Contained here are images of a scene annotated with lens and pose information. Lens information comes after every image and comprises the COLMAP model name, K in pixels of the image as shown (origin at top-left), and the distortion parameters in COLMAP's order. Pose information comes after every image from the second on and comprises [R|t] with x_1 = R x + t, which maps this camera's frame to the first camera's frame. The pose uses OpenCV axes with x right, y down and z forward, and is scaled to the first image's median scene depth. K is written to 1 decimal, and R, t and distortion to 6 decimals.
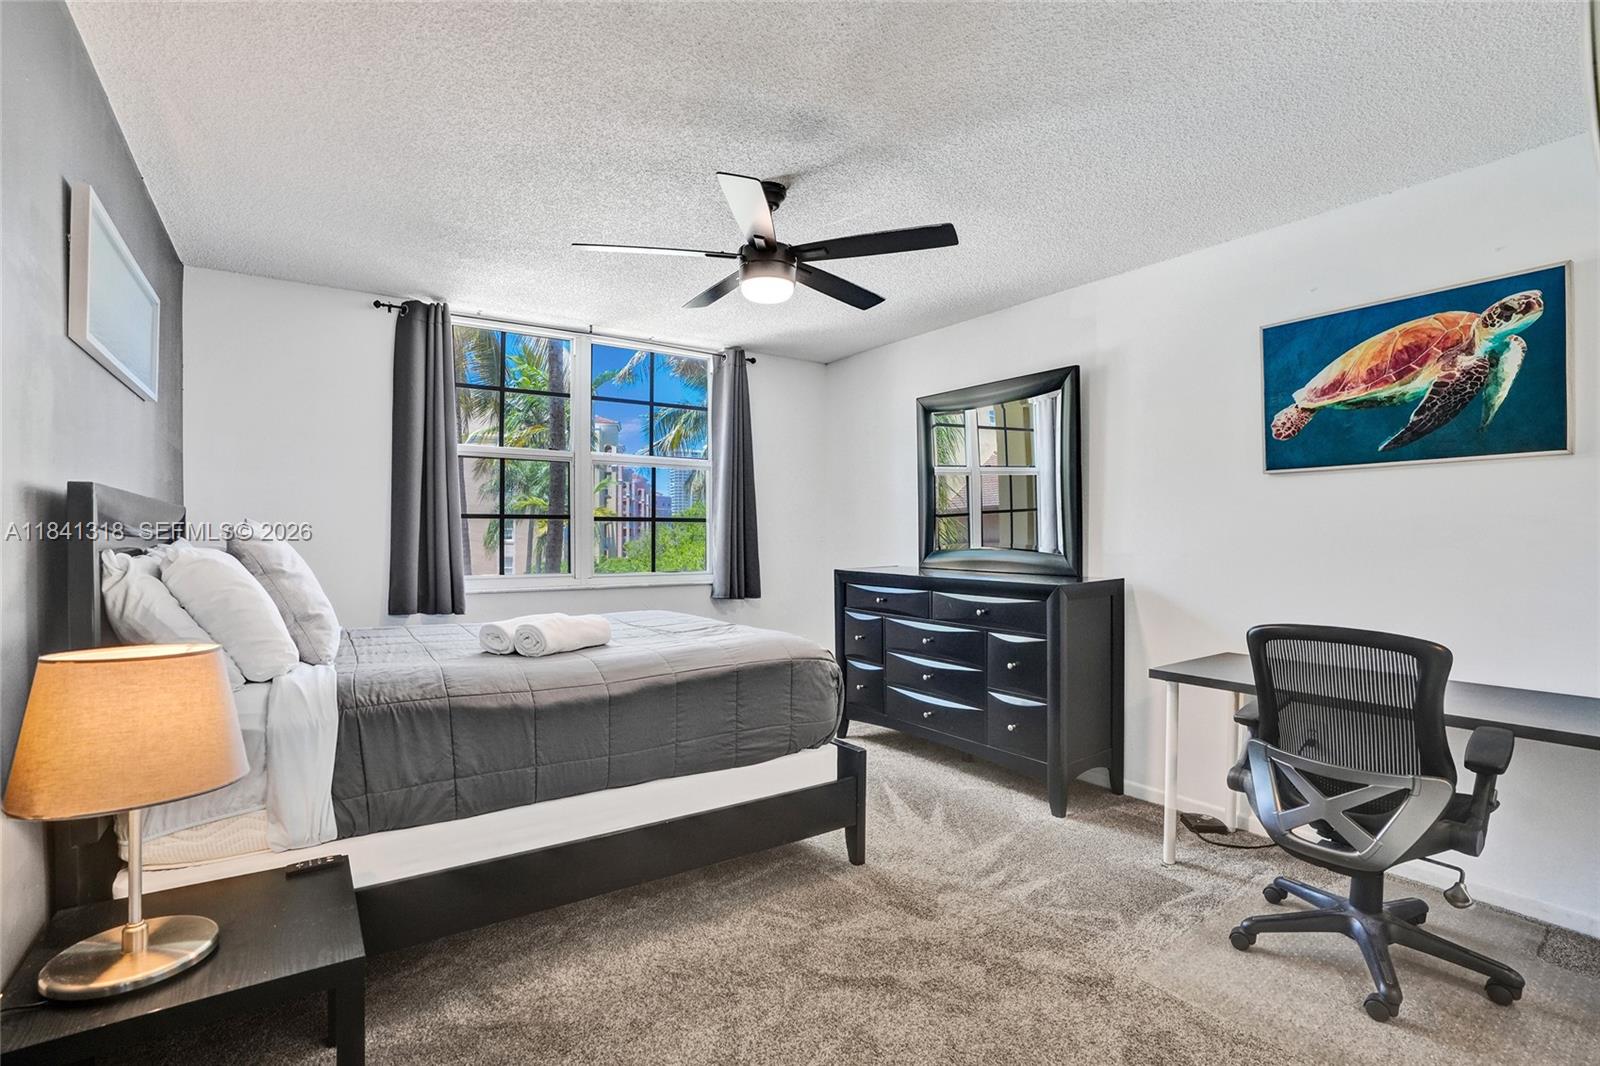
lens RADIAL K [[770.9, 0, 800.0], [0, 770.9, 533.0], [0, 0, 1]] dist [-0.073315, 0.034375]
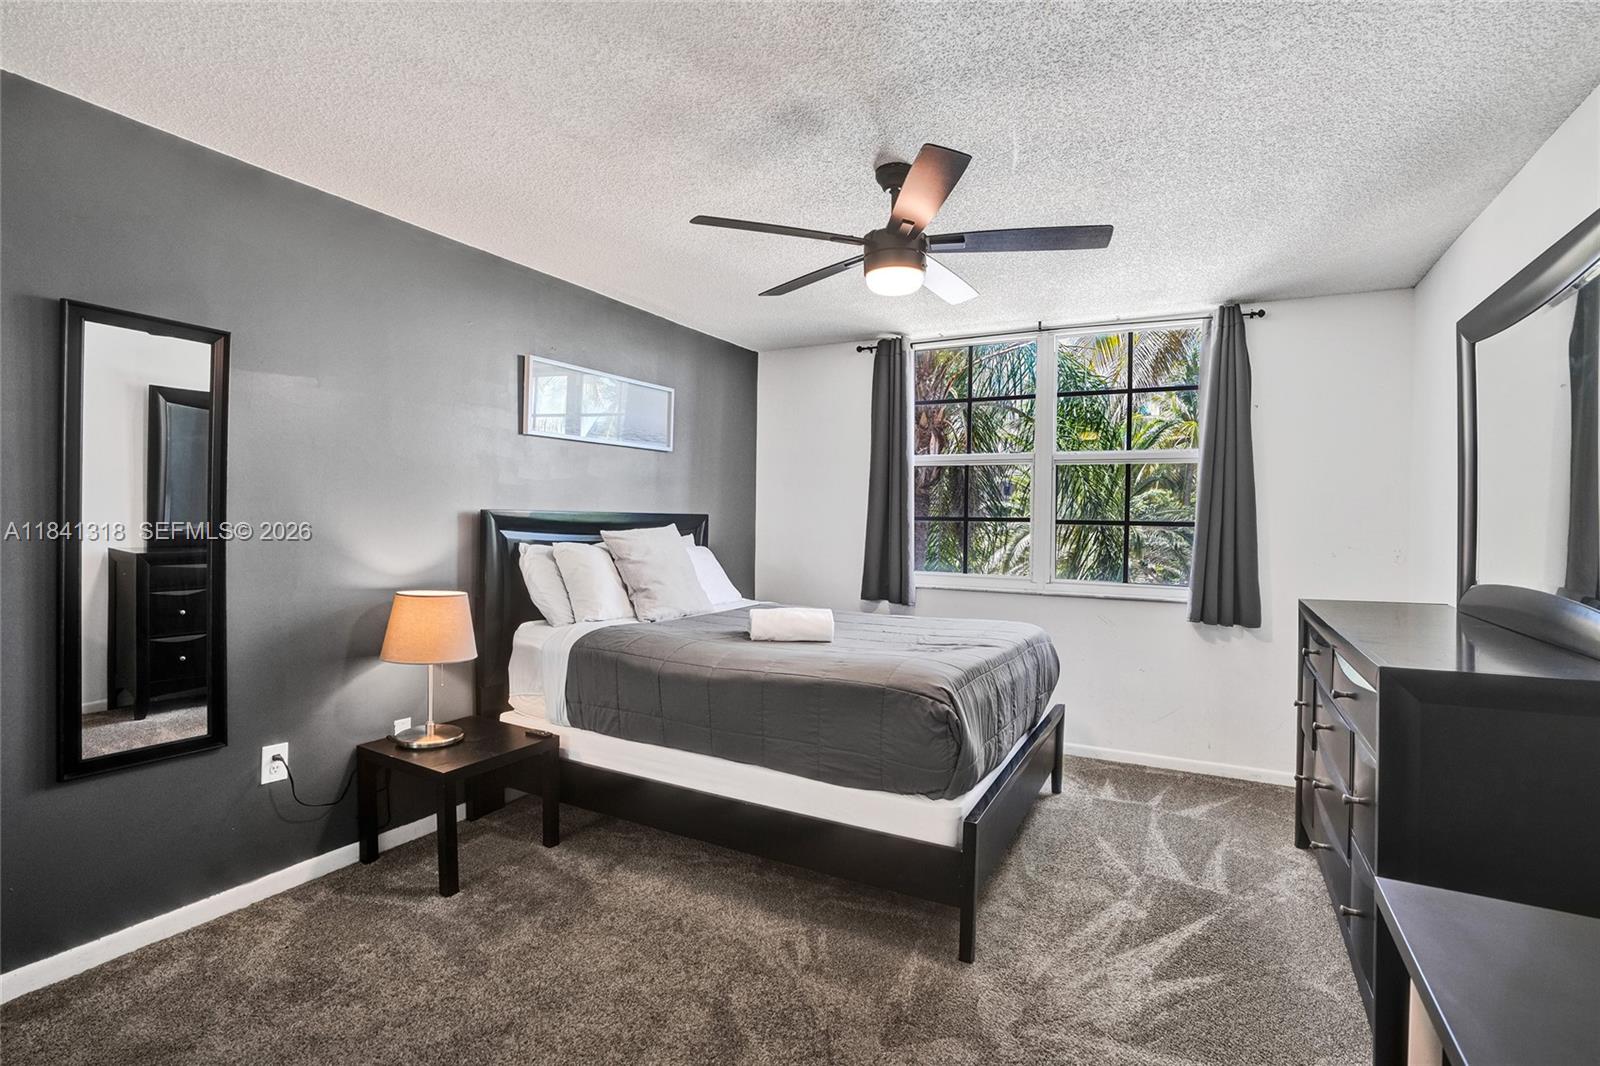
lens RADIAL K [[753.7, 0, 786.6], [0, 753.7, 516.4], [0, 0, 1]] dist [-0.092364, 0.049213]
pose [[0.432558, 0.002448, -0.901603, 0.635596], [-0.013530, 0.999901, -0.003776, -0.026400], [0.901504, 0.013831, 0.432549, 0.450349]]
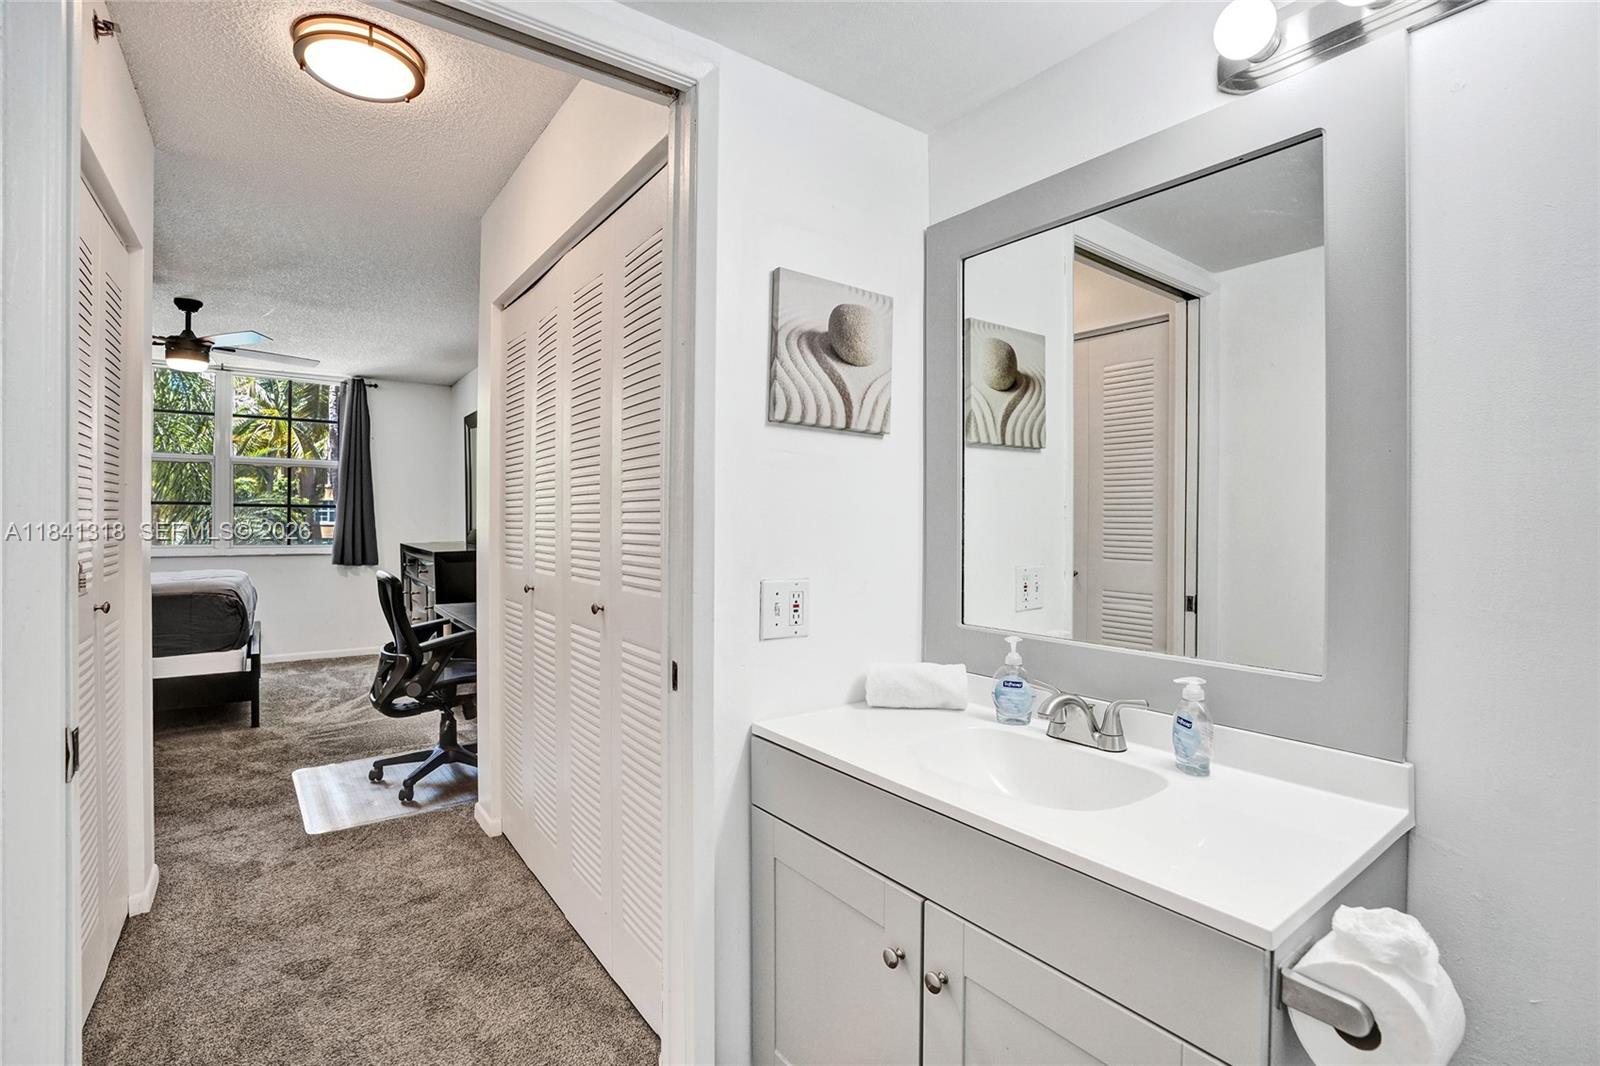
lens RADIAL K [[728.2, 0, 809.6], [0, 728.2, 544.4], [0, 0, 1]] dist [-0.004201, -0.000287]
pose [[0.999578, 0.001056, 0.029025, 1.093493], [-0.002298, 0.999081, 0.042795, -0.006543], [-0.028953, -0.042844, 0.998662, -0.500122]]
